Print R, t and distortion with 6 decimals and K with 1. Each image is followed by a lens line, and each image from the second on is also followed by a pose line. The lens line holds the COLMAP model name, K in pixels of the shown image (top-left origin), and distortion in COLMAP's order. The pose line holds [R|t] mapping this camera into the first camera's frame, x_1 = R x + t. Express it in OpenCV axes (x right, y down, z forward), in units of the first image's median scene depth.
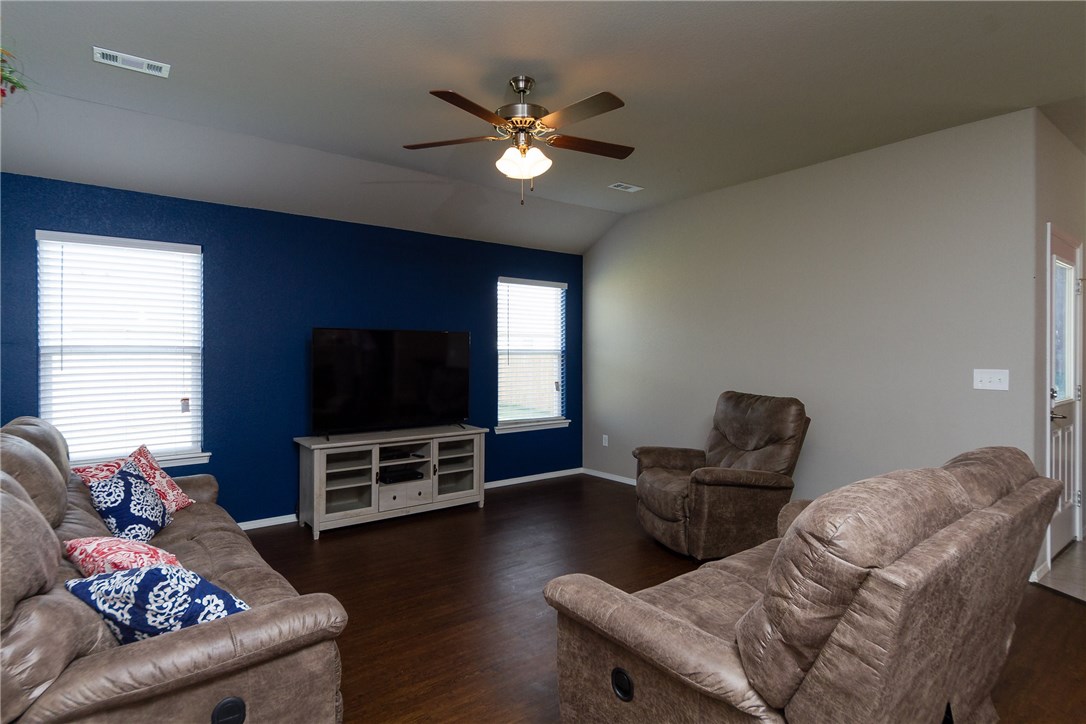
lens RADIAL K [[541.4, 0, 543.0], [0, 541.4, 362.0], [0, 0, 1]] dist [0.002826, 0.000361]
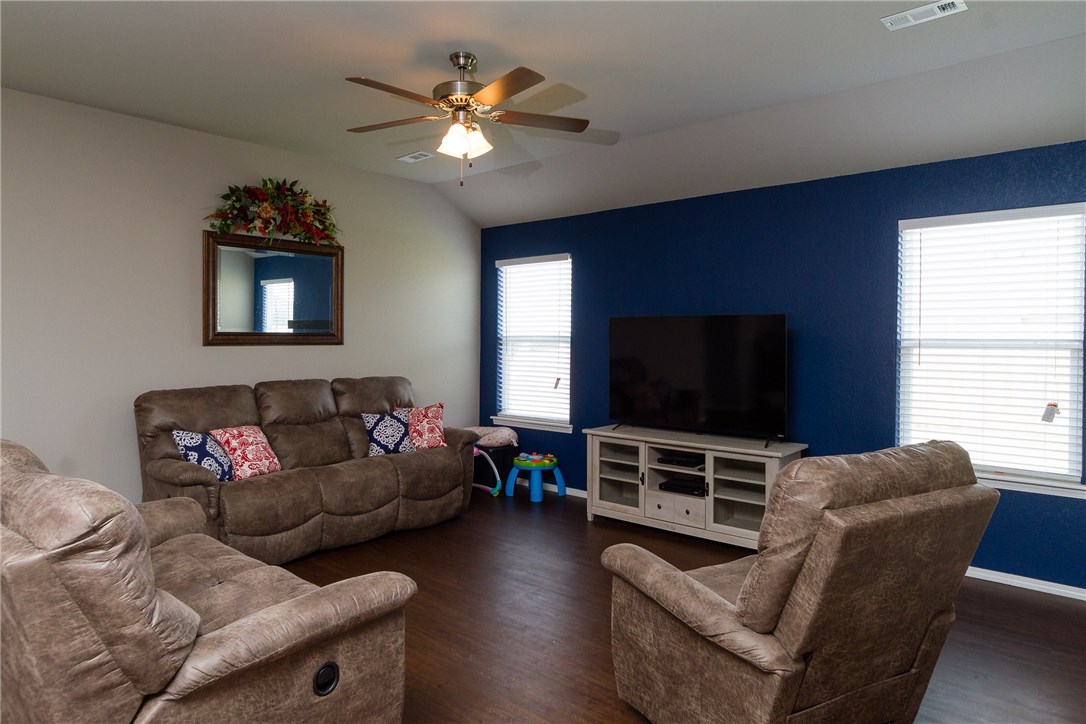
lens RADIAL K [[698.3, 0, 543.0], [0, 698.3, 362.0], [0, 0, 1]] dist [0.001816, 0.000585]
pose [[0.204497, 0.030176, -0.978402, 0.809703], [-0.028146, 0.999293, 0.024938, -0.007396], [0.978462, 0.022438, 0.205202, 0.590000]]
